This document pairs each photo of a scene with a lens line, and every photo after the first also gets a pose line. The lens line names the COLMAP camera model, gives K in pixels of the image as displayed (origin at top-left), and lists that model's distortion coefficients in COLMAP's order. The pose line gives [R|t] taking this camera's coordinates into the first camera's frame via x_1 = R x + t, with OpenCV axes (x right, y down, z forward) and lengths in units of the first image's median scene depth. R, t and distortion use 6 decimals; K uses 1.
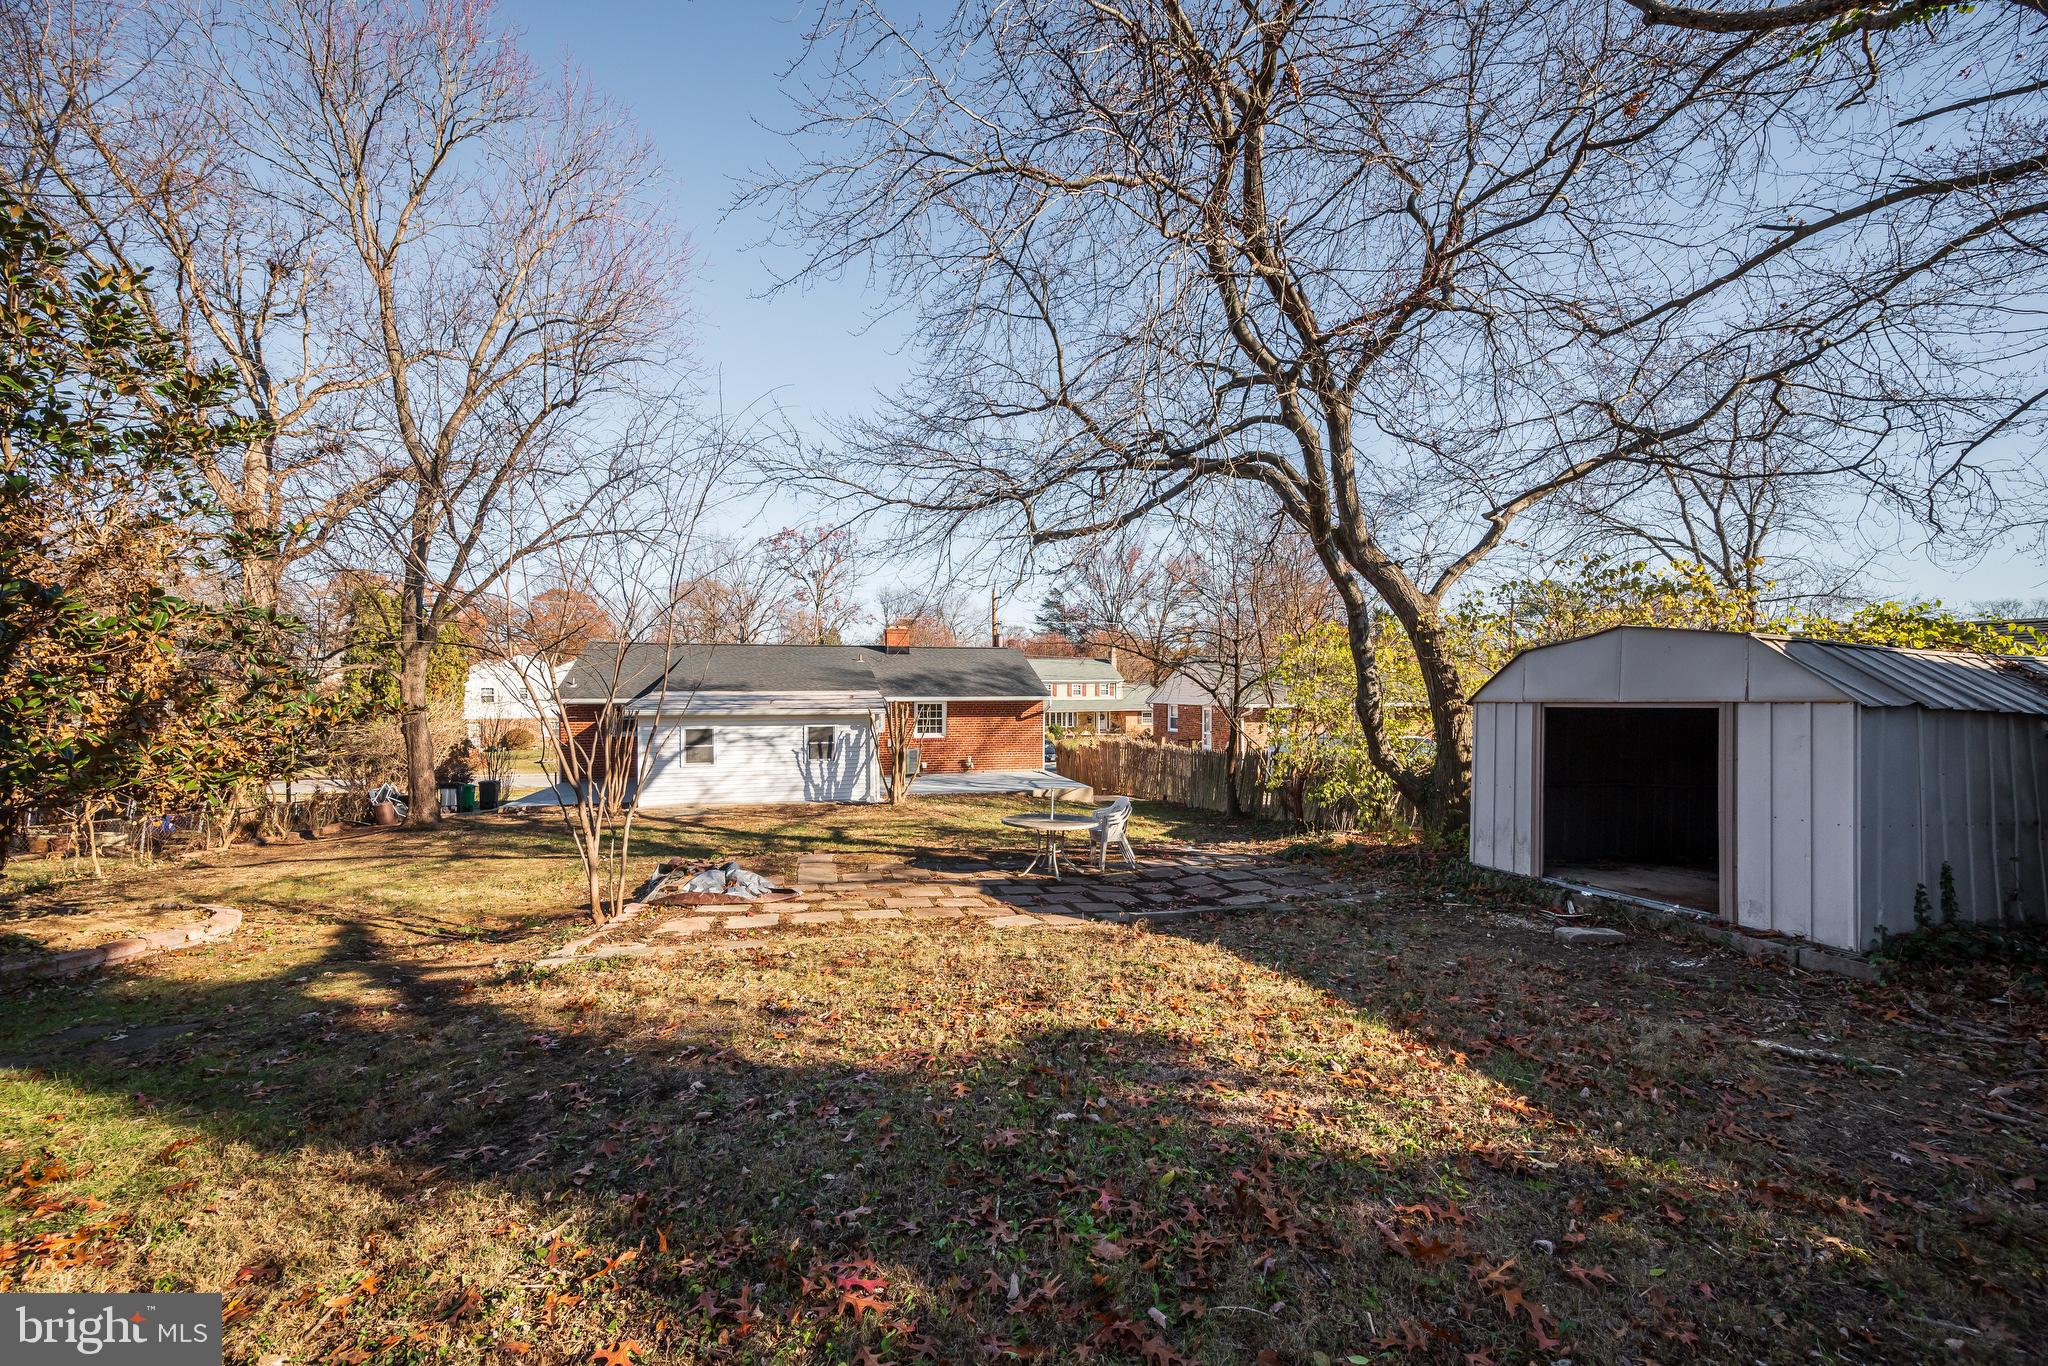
lens RADIAL K [[805.6, 0, 1025.4], [0, 805.6, 683.2], [0, 0, 1]] dist [-0.000040, -0.000005]
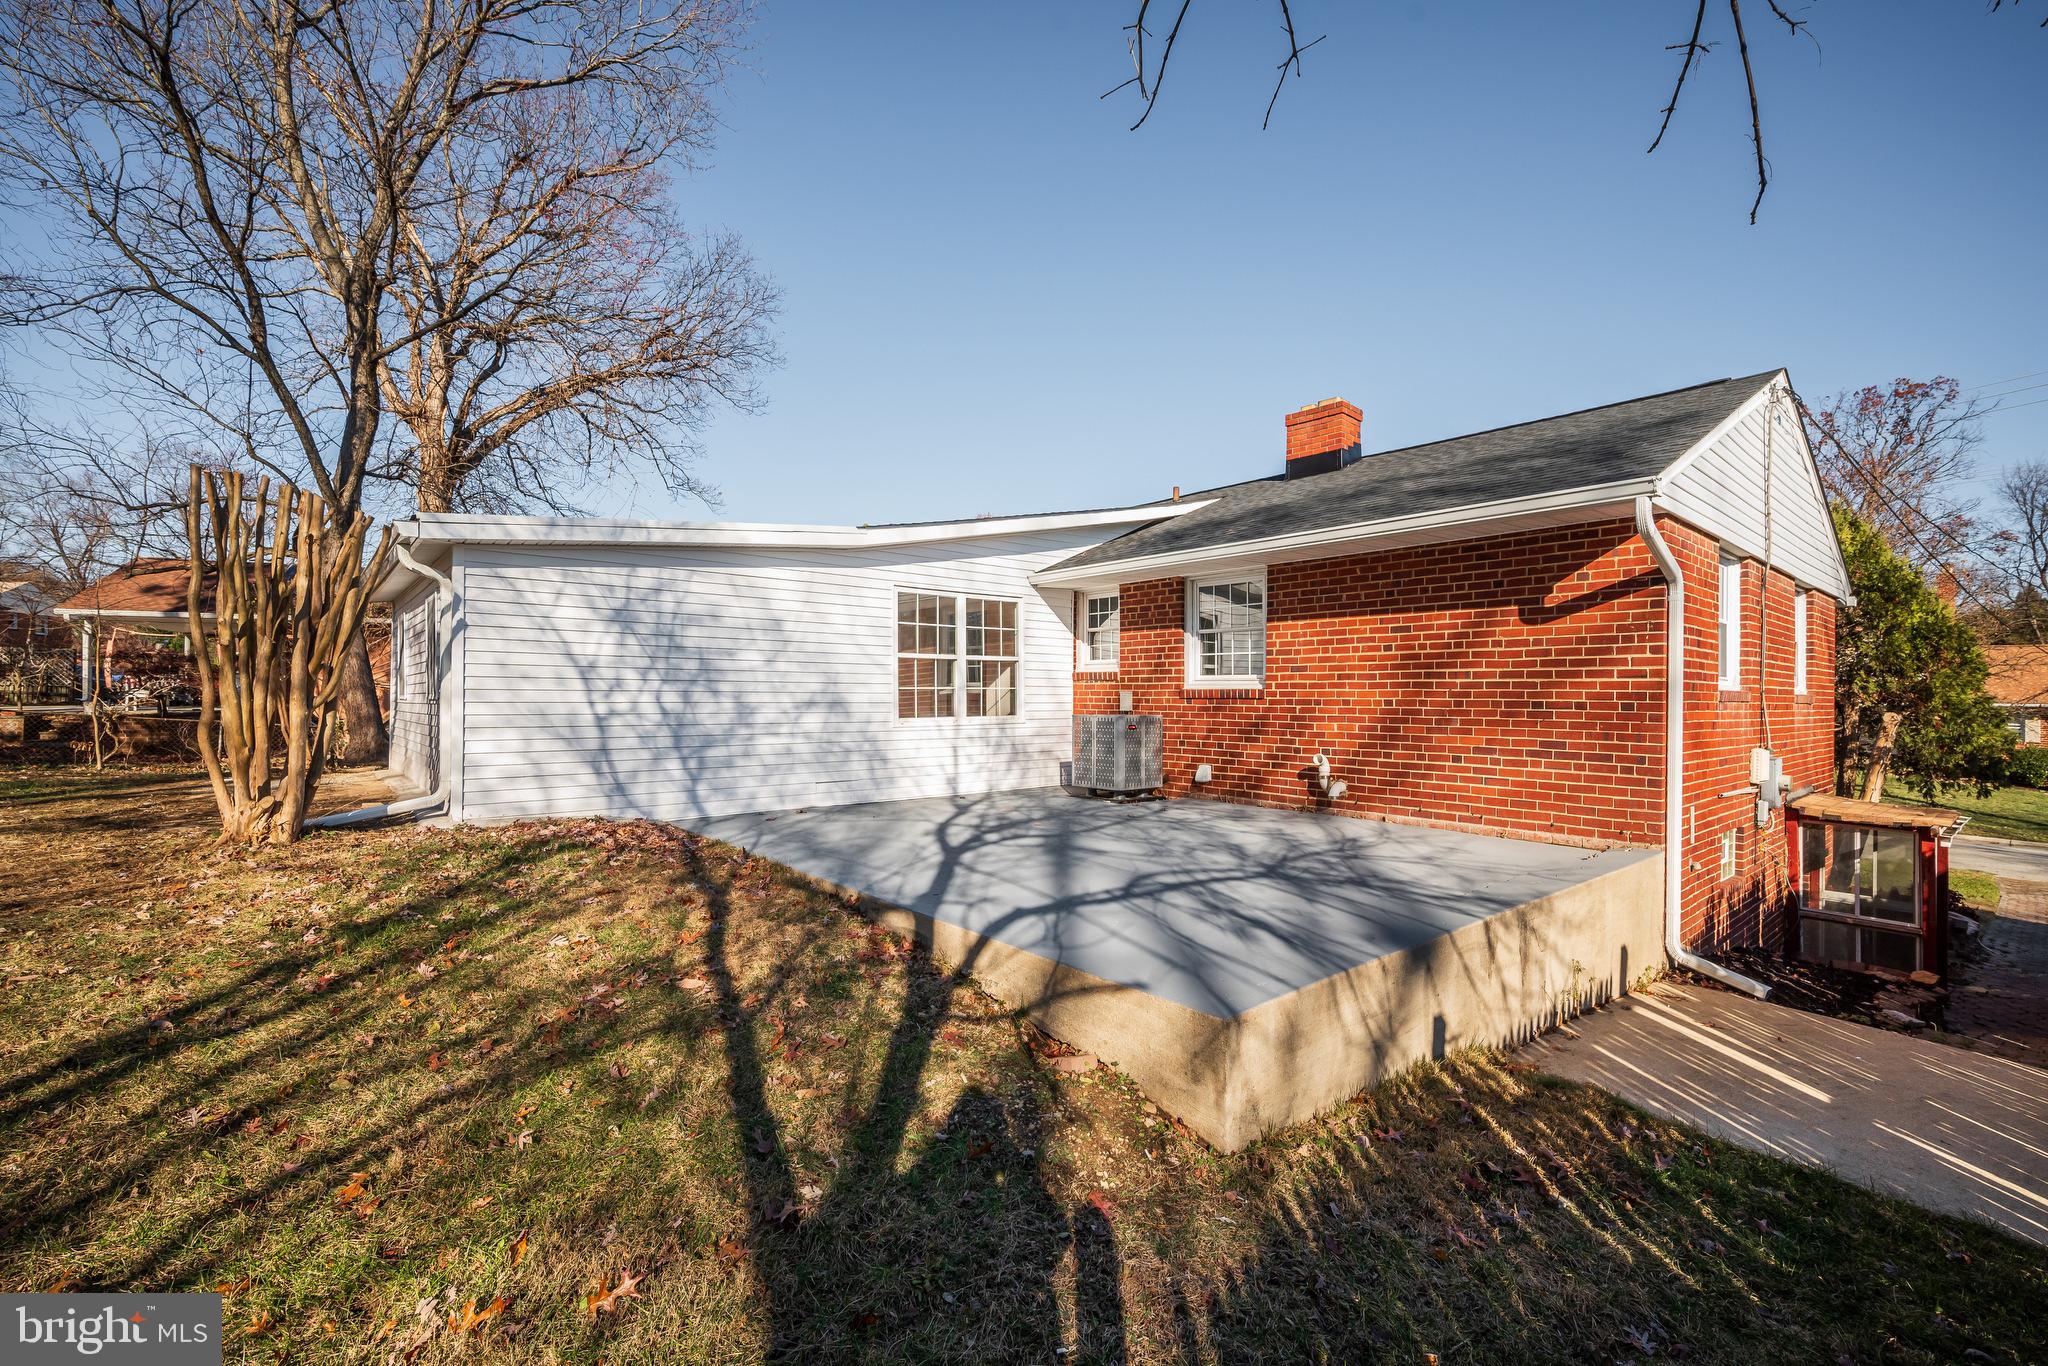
lens RADIAL K [[872.0, 0, 1025.4], [0, 872.0, 688.7], [0, 0, 1]] dist [-0.009389, -0.000010]
pose [[0.419149, -0.002387, -0.907914, 0.219021], [-0.002636, 0.999989, -0.003846, 0.094777], [0.907914, 0.004005, 0.419138, 1.075866]]
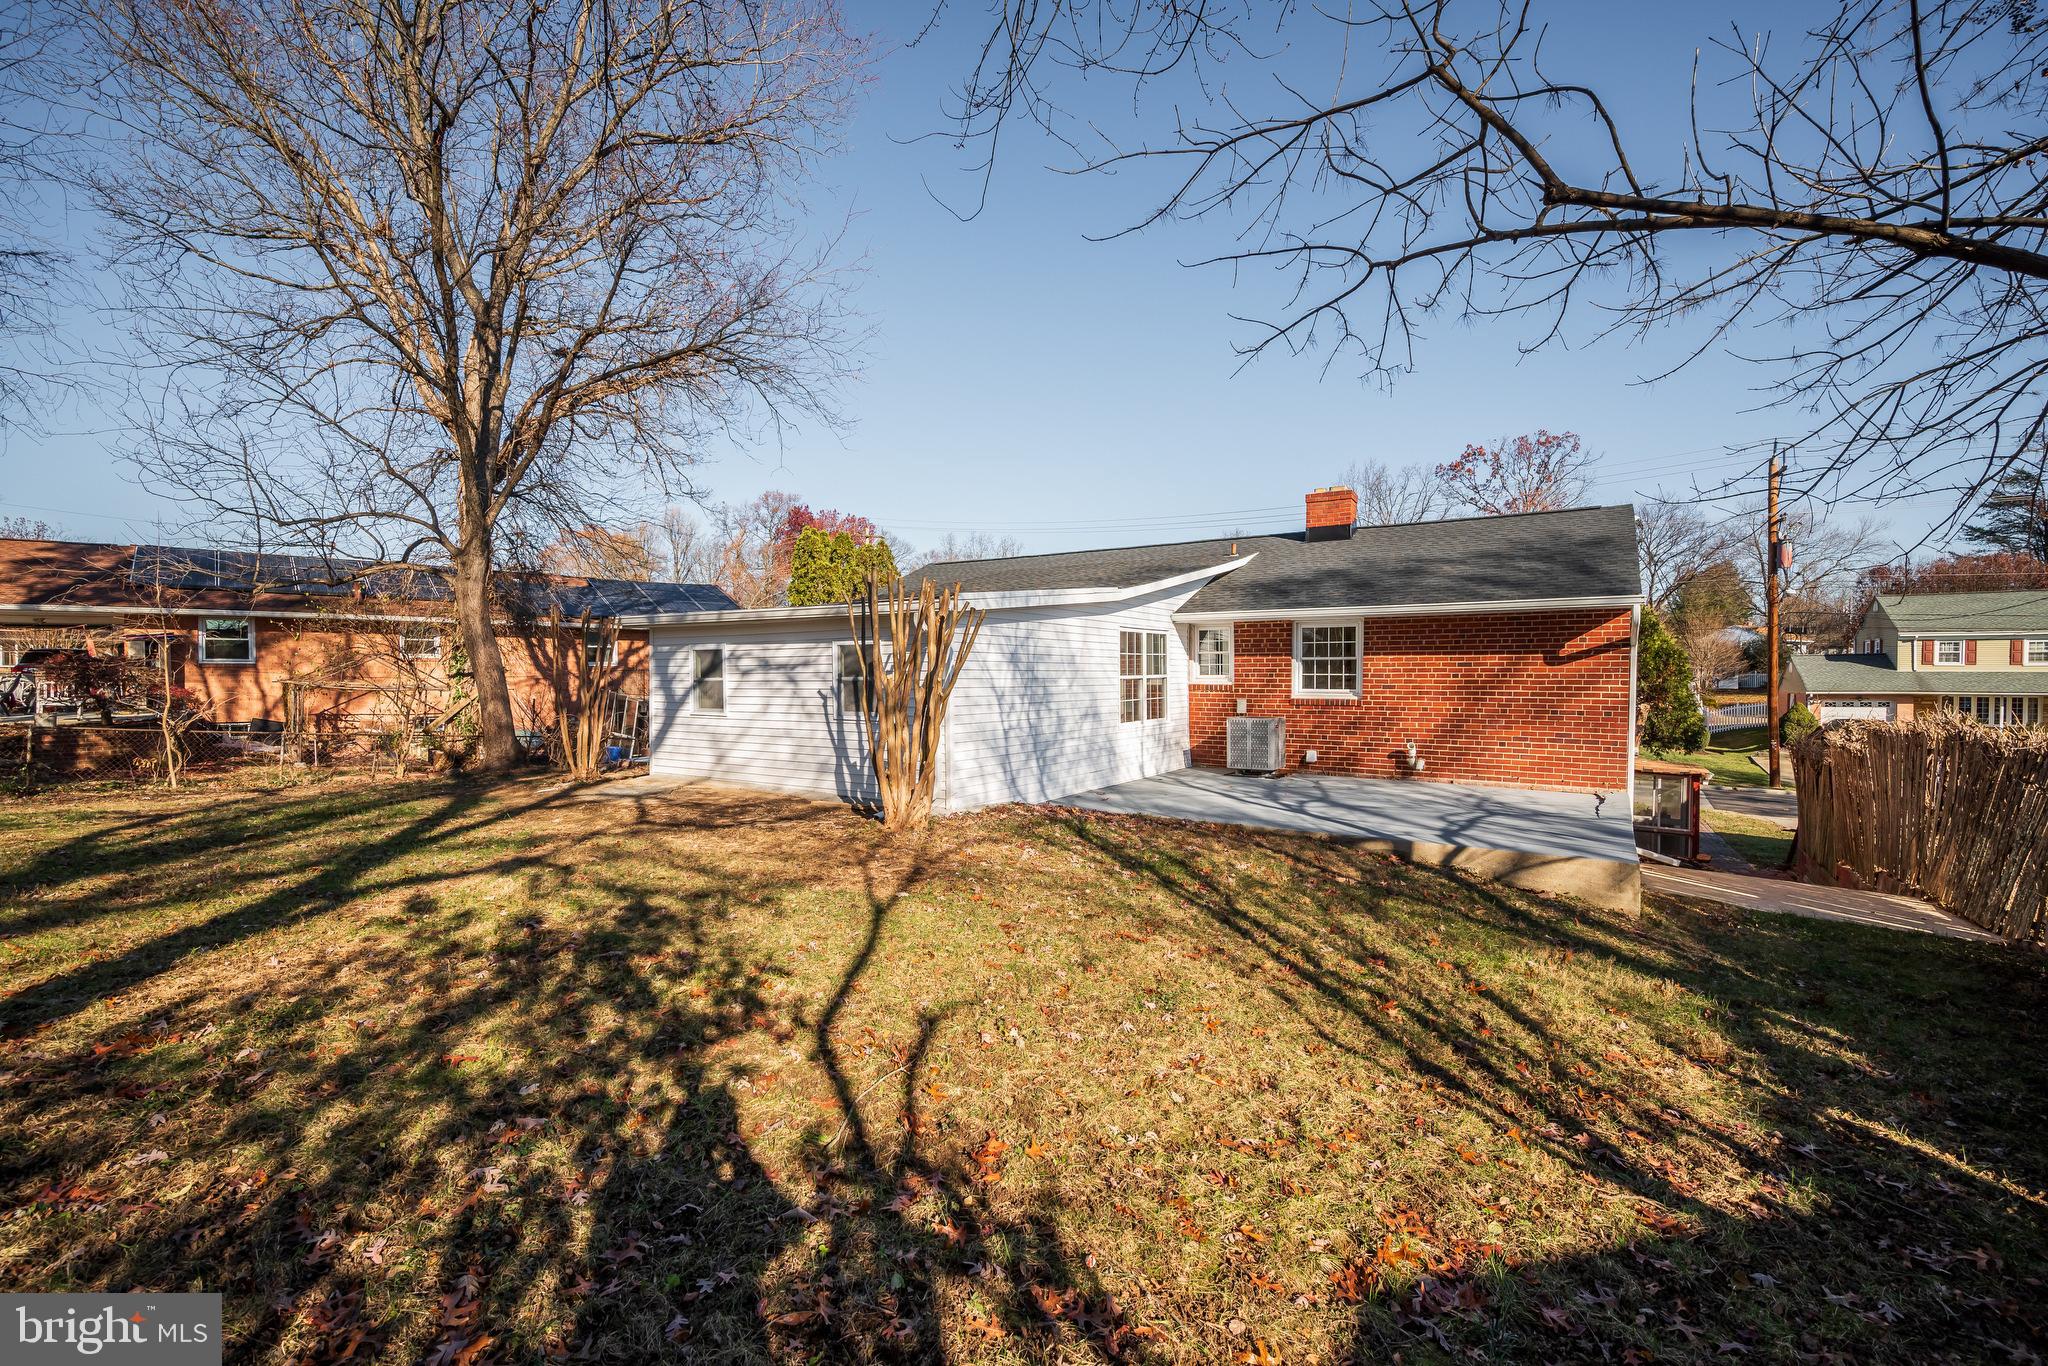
lens RADIAL K [[872.0, 0, 1020.3], [0, 872.0, 683.5], [0, 0, 1]] dist [-0.009389, -0.000010]
pose [[0.654992, 0.011017, -0.755555, 0.201353], [0.001714, 0.999869, 0.016065, 0.069162], [0.755634, -0.011818, 0.654888, 0.732611]]
